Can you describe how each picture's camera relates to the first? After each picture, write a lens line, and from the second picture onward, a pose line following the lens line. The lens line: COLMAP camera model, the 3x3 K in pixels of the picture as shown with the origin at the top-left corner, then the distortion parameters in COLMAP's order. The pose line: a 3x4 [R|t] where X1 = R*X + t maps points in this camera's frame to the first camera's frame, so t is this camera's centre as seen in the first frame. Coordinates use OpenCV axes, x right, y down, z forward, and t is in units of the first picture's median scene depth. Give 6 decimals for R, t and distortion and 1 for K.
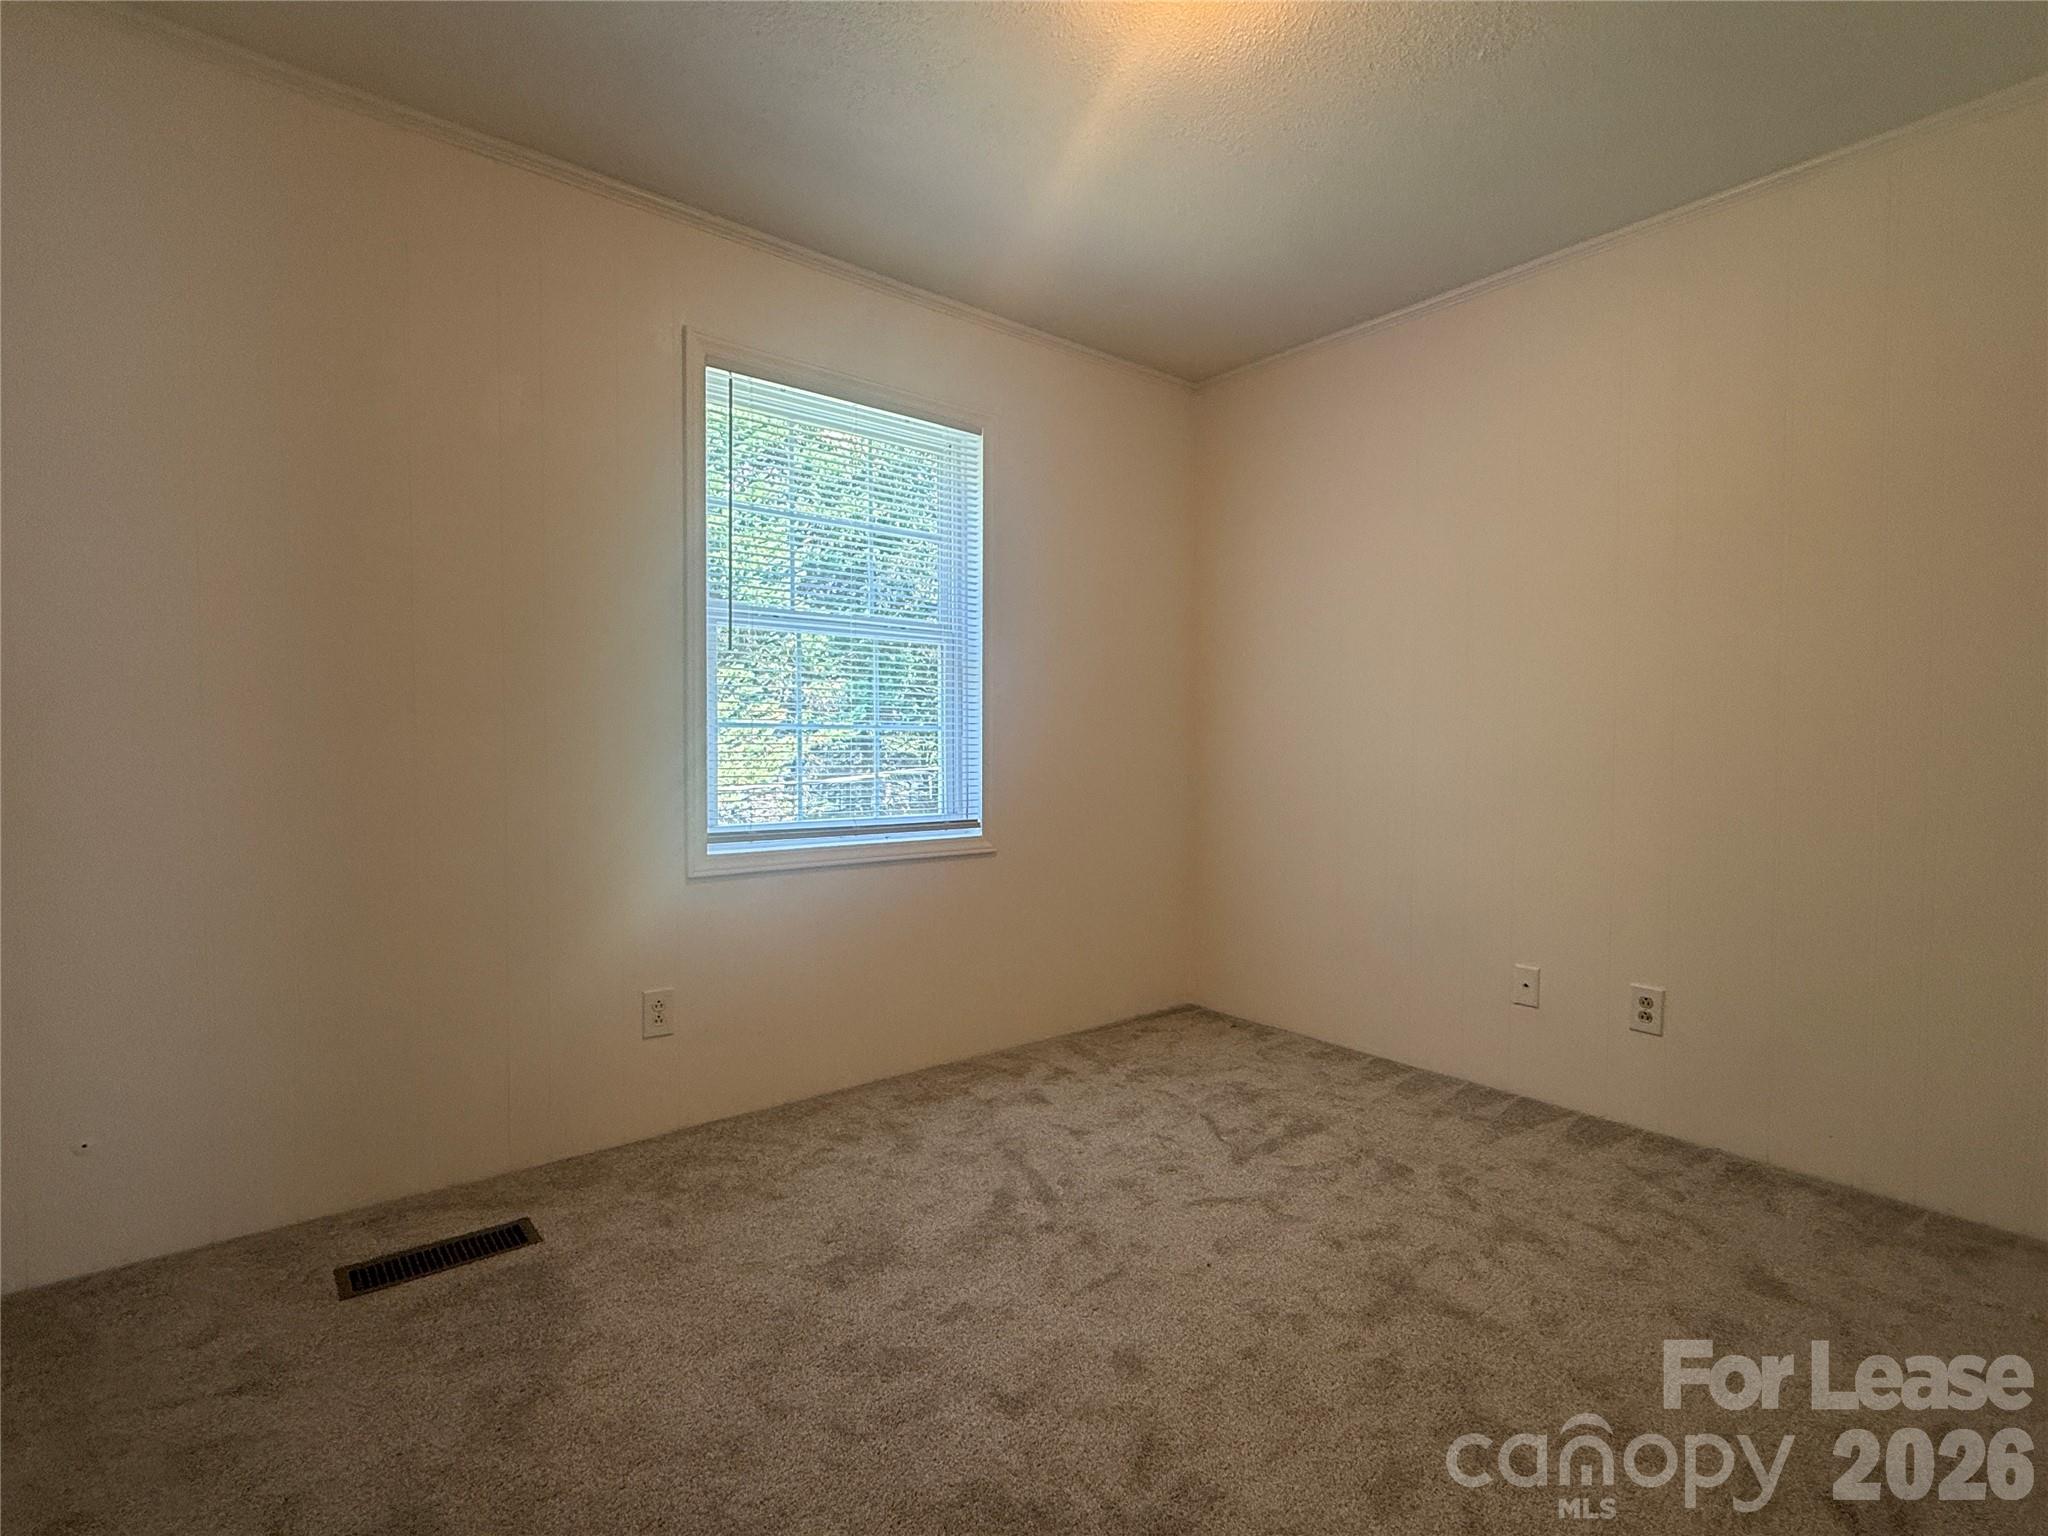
lens RADIAL K [[990.0, 0, 1019.2], [0, 990.0, 768.8], [0, 0, 1]] dist [-0.000940, 0.001441]
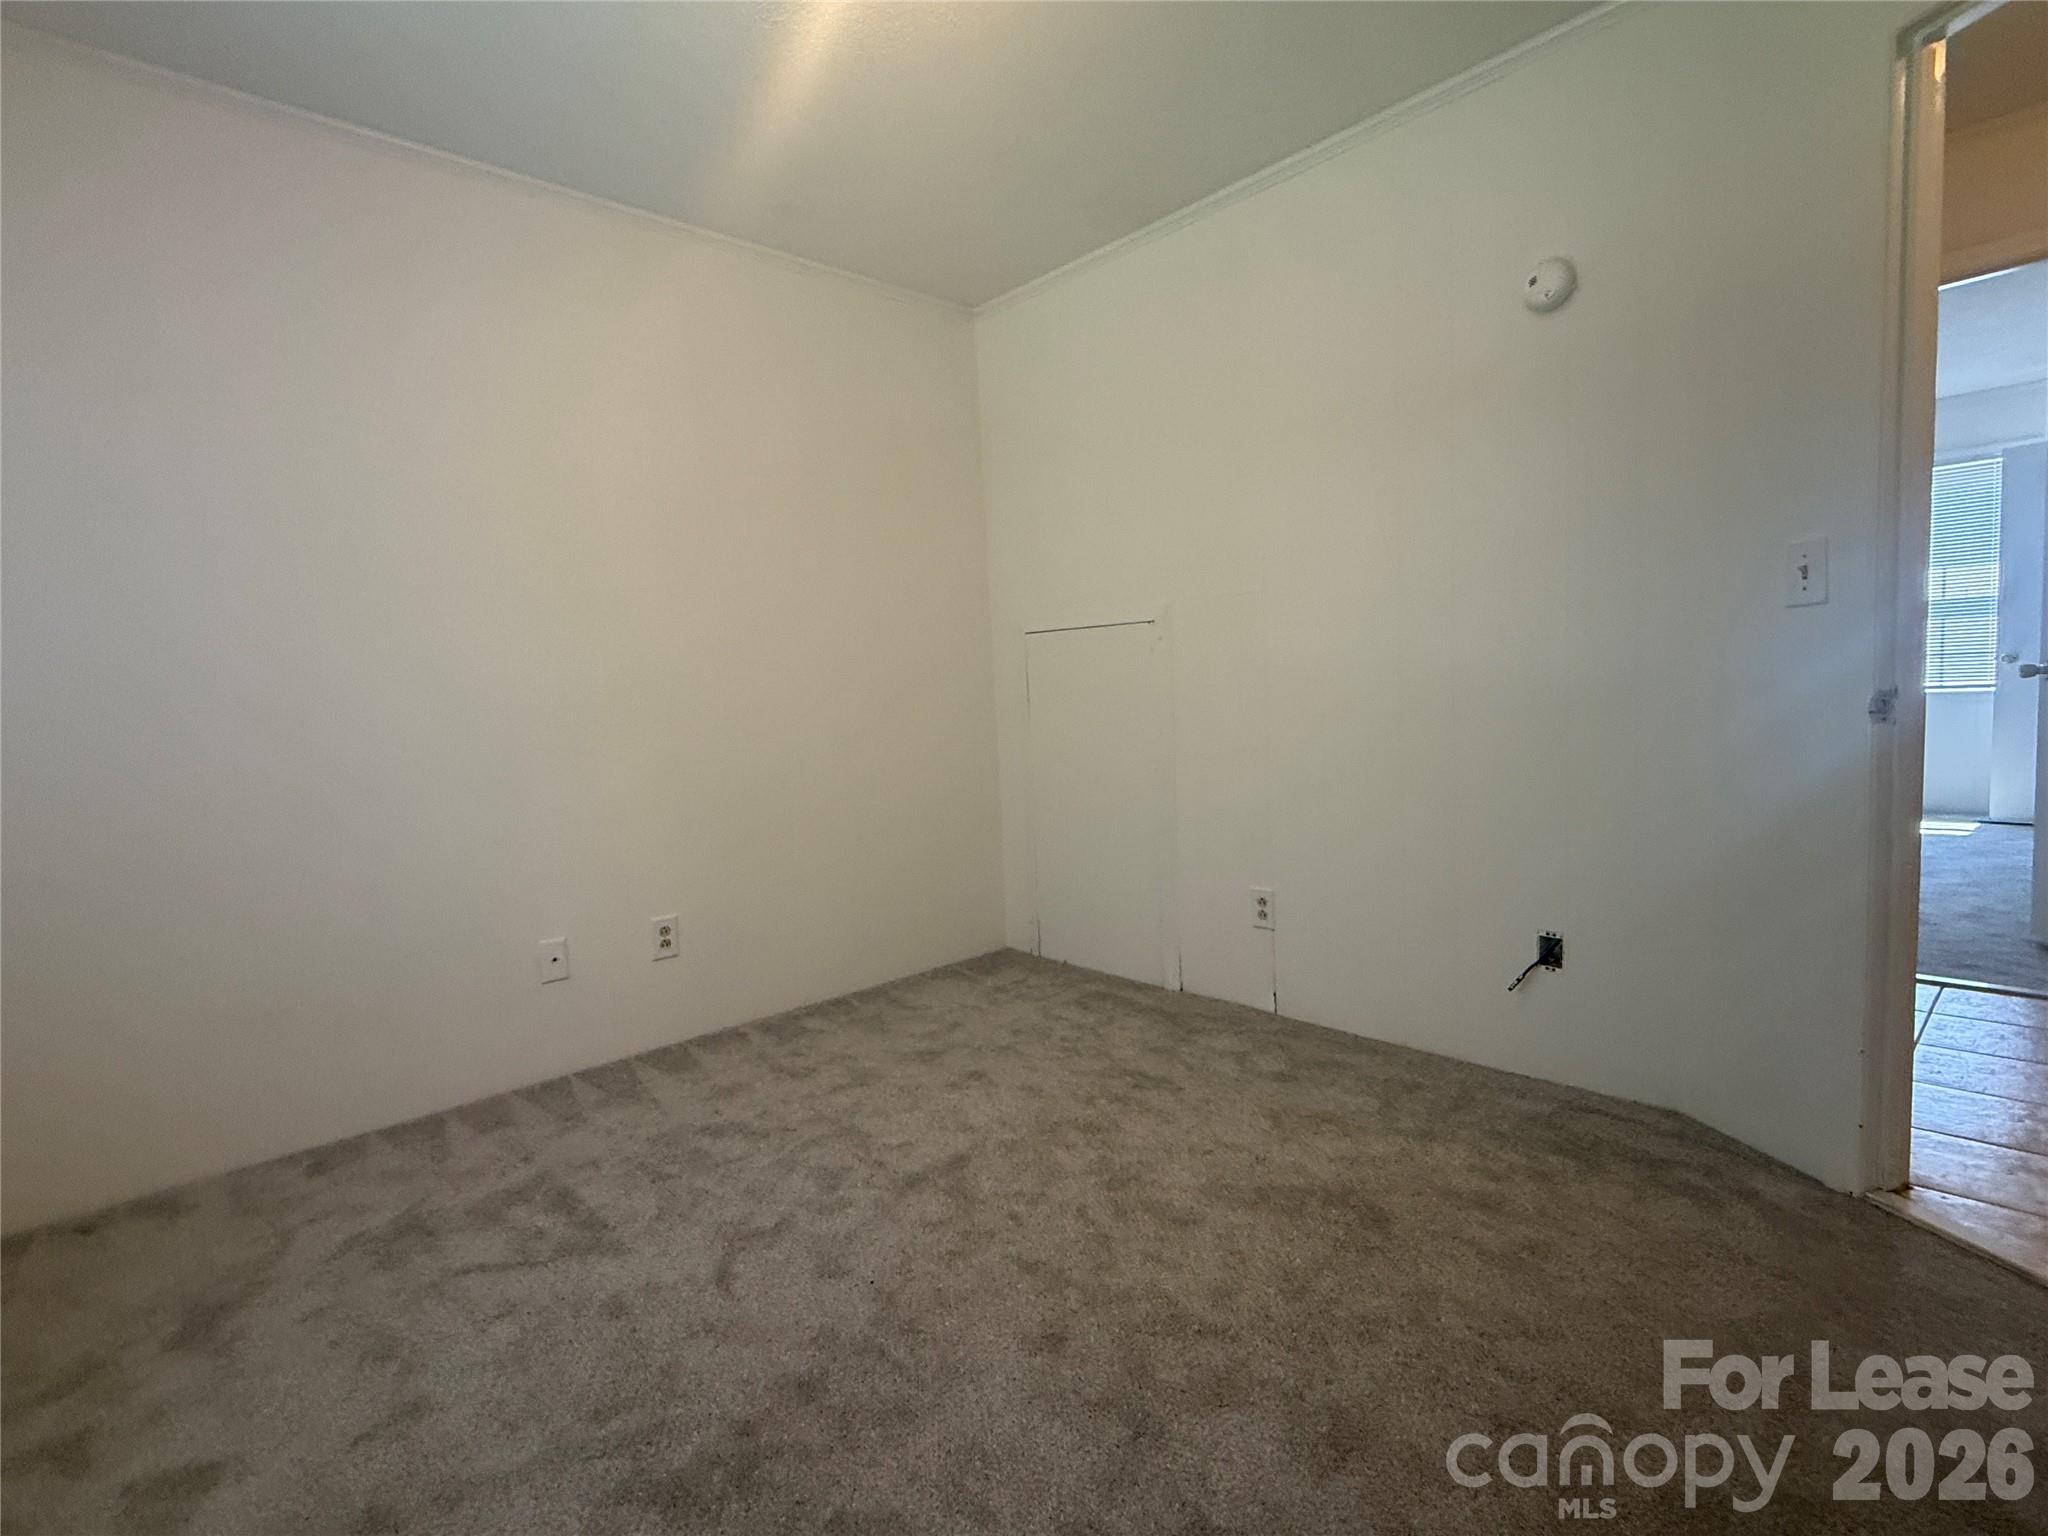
lens RADIAL K [[990.0, 0, 1032.4], [0, 990.0, 769.4], [0, 0, 1]] dist [-0.000940, 0.001441]
pose [[-0.080290, -0.082019, 0.993391, -0.482187], [0.077729, 0.993059, 0.088274, -0.007573], [-0.993736, 0.084303, -0.073357, 0.663043]]
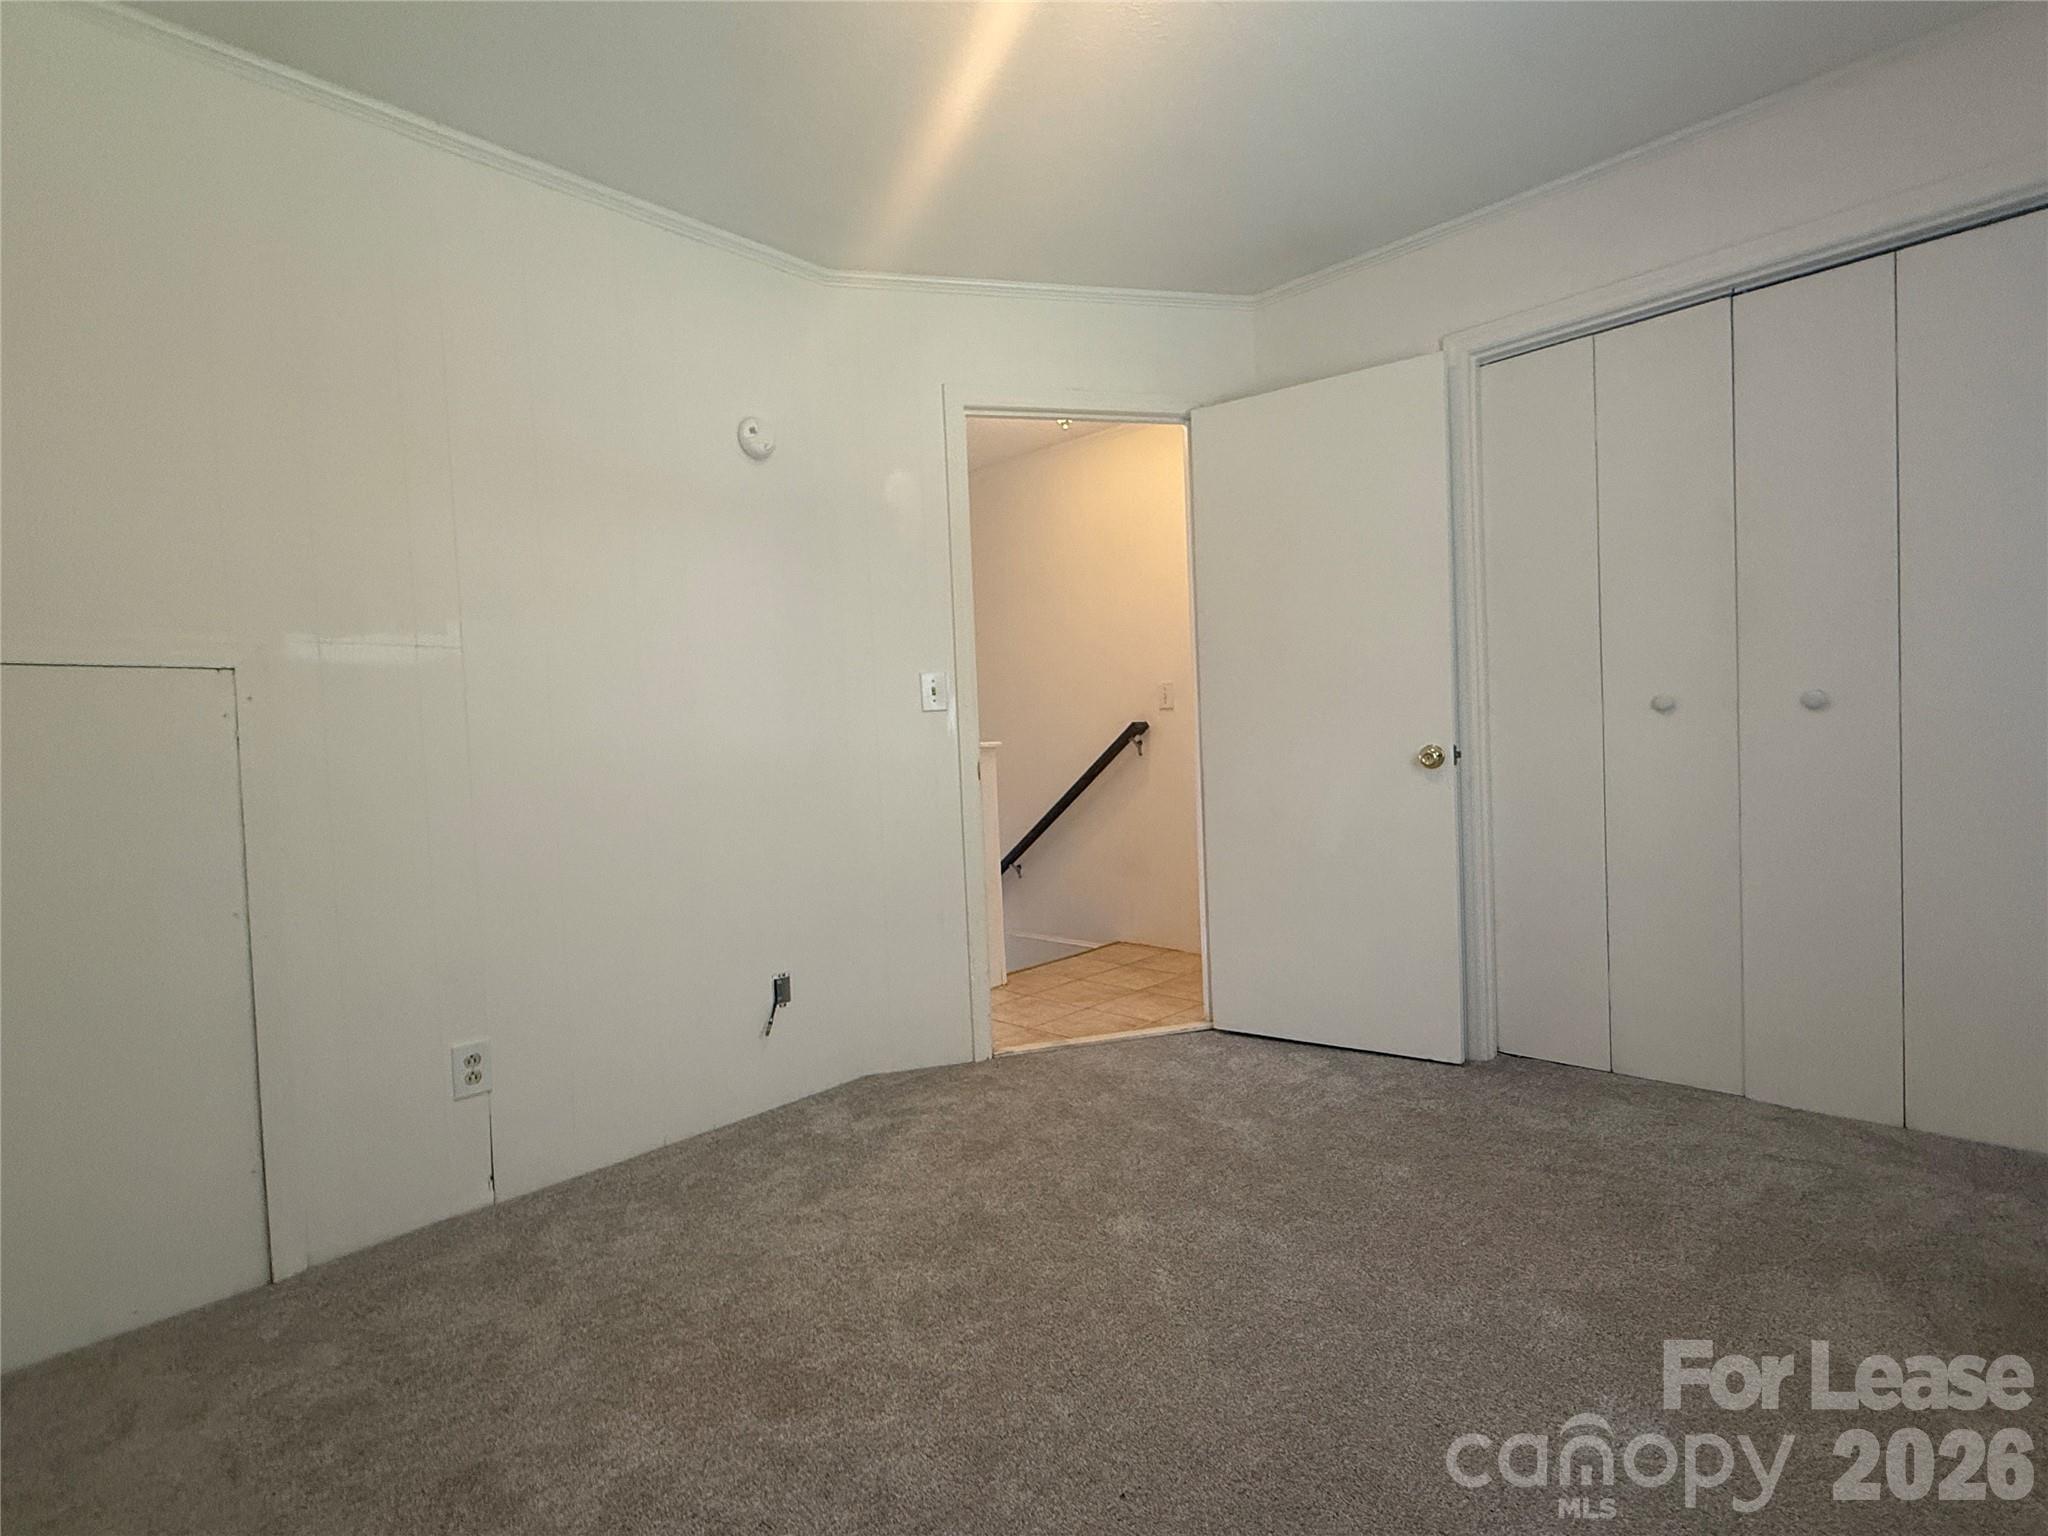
lens RADIAL K [[990.0, 0, 1018.7], [0, 990.0, 754.8], [0, 0, 1]] dist [-0.000940, 0.001441]
pose [[-0.992487, 0.042207, -0.114837, 0.224457], [0.035889, 0.997755, 0.056536, -0.029556], [0.116965, 0.051990, -0.991774, 1.213050]]
